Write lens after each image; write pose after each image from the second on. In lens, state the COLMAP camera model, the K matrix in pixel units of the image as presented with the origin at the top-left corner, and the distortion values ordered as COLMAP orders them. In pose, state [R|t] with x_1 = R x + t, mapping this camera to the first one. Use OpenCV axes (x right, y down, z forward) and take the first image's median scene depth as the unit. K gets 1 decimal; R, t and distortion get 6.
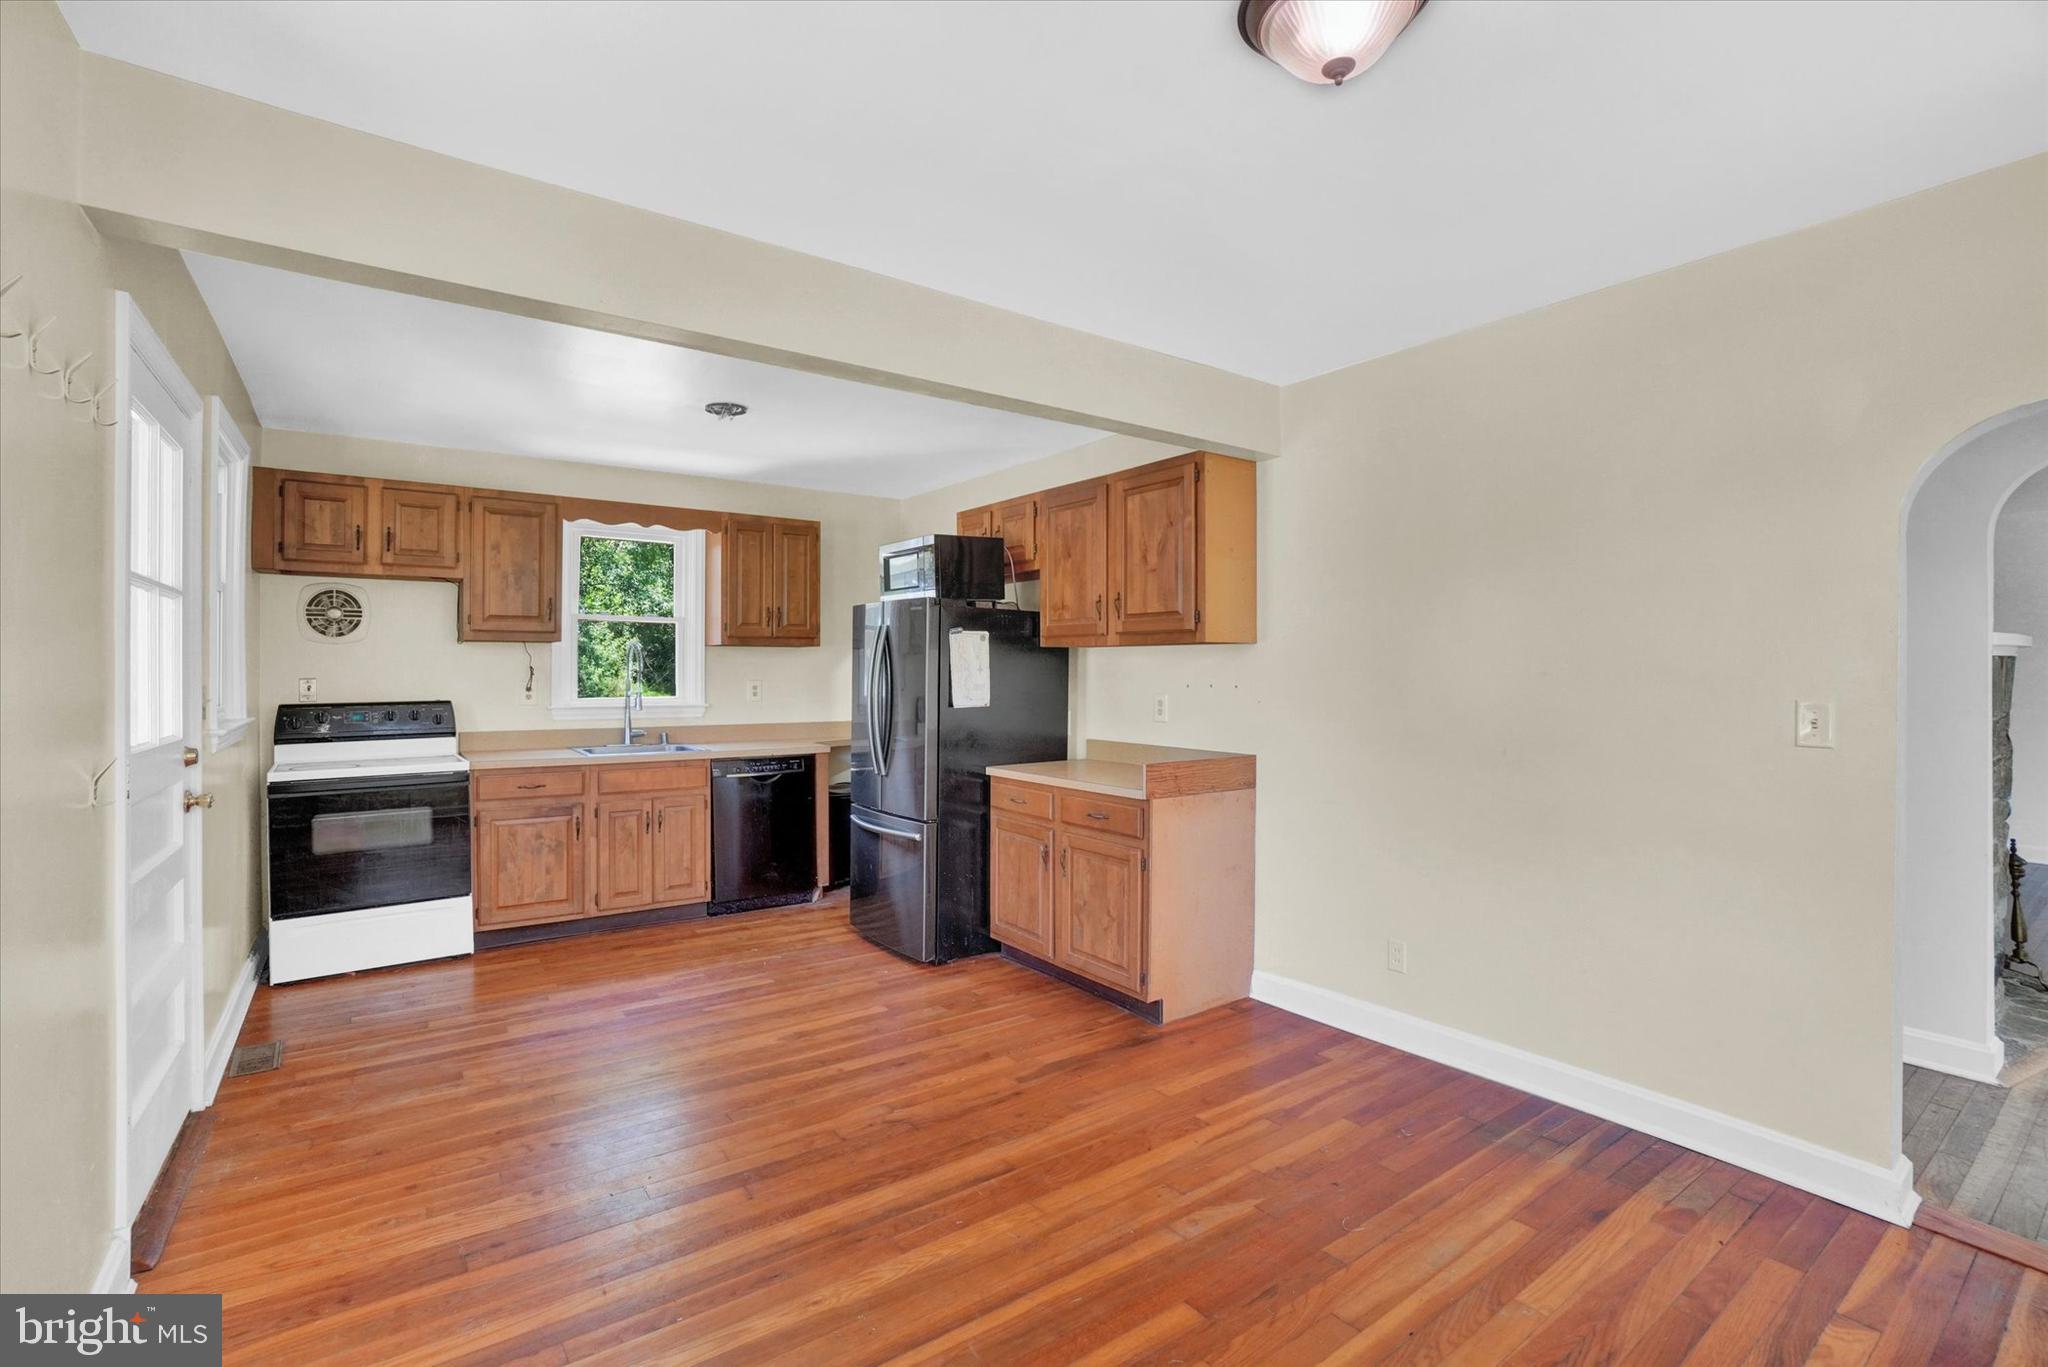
lens RADIAL K [[917.3, 0, 1011.4], [0, 917.3, 678.7], [0, 0, 1]] dist [-0.061222, 0.019398]
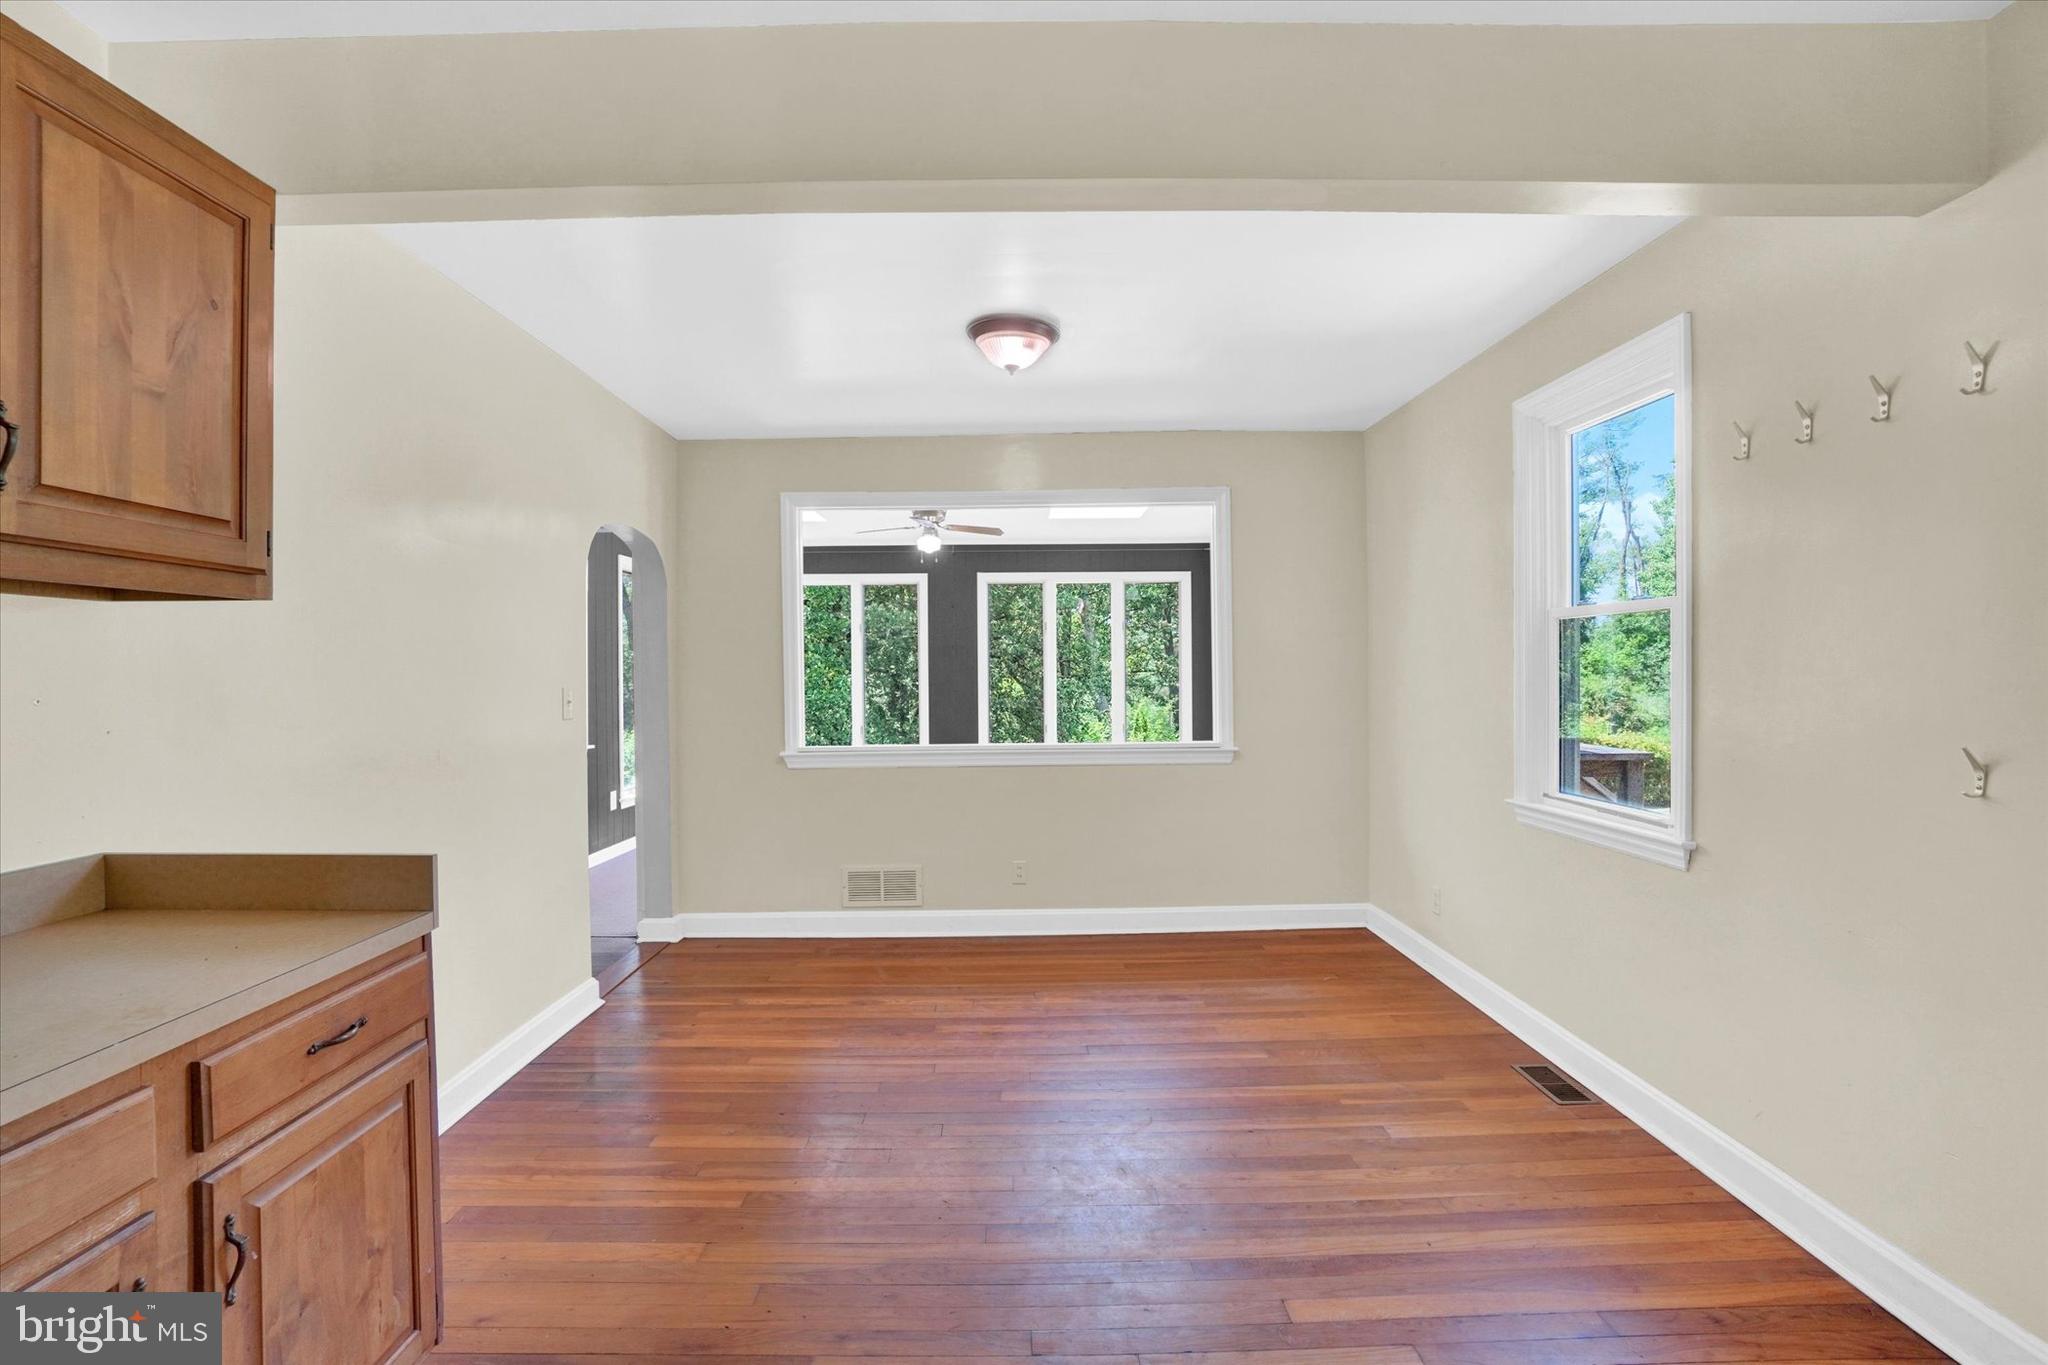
lens RADIAL K [[917.3, 0, 1011.4], [0, 917.3, 677.7], [0, 0, 1]] dist [-0.061222, 0.019398]
pose [[-0.815737, 0.003927, 0.578409, -0.301936], [0.012101, 0.999874, 0.010279, -0.000760], [-0.578296, 0.015385, -0.815682, 0.969122]]
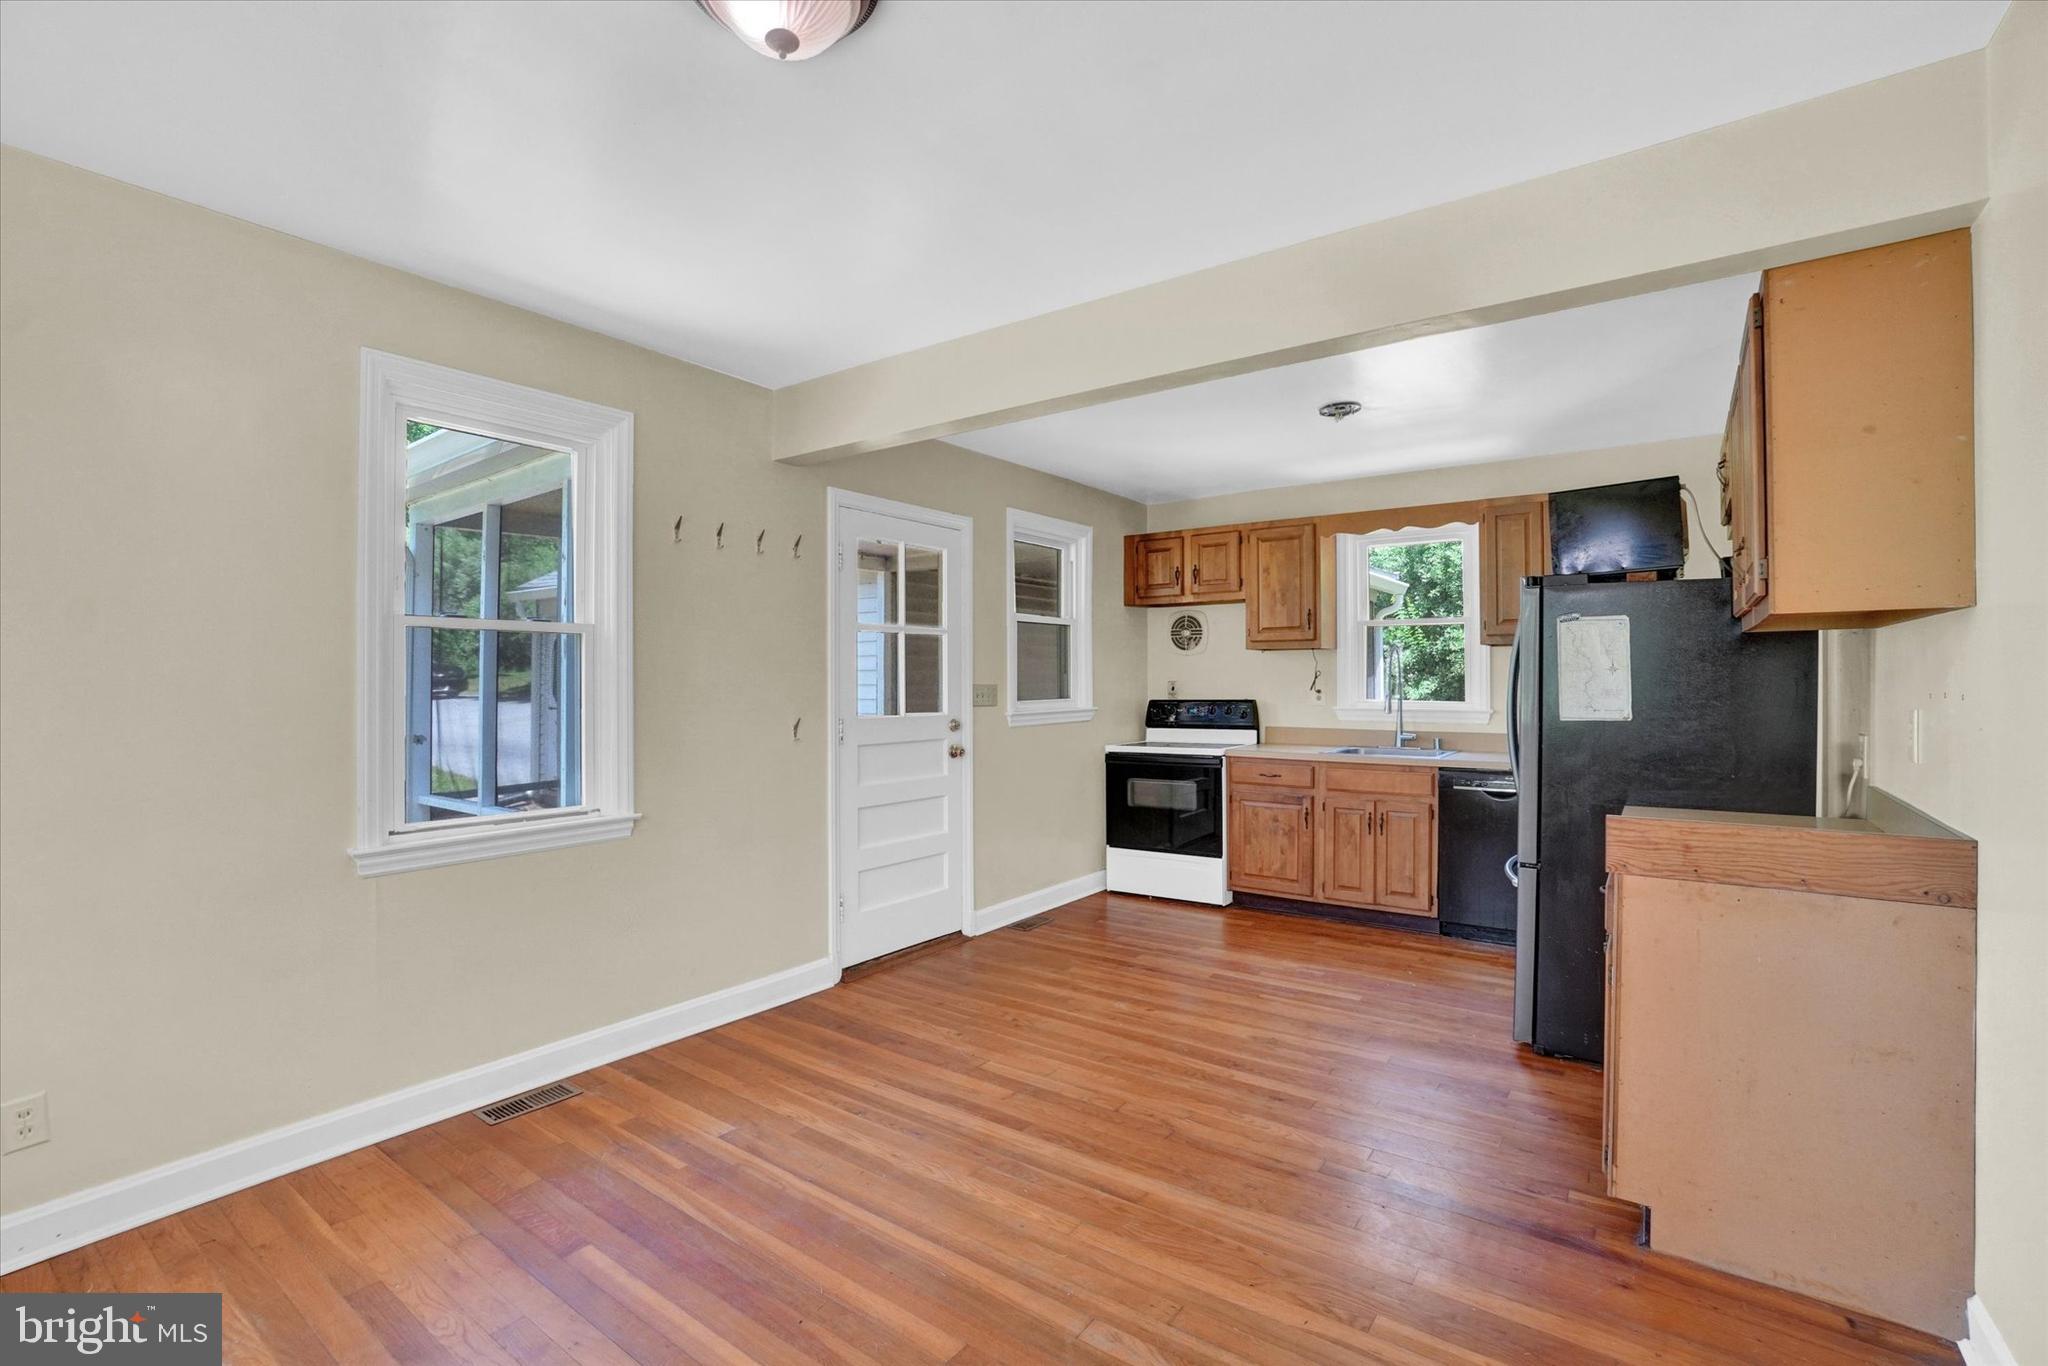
lens RADIAL K [[917.3, 0, 1011.4], [0, 917.3, 678.2], [0, 0, 1]] dist [-0.061222, 0.019398]
pose [[0.306420, -0.003083, -0.951891, 0.488251], [-0.003589, 0.999984, -0.004394, 0.002051], [0.951890, 0.004763, 0.306404, 0.336095]]
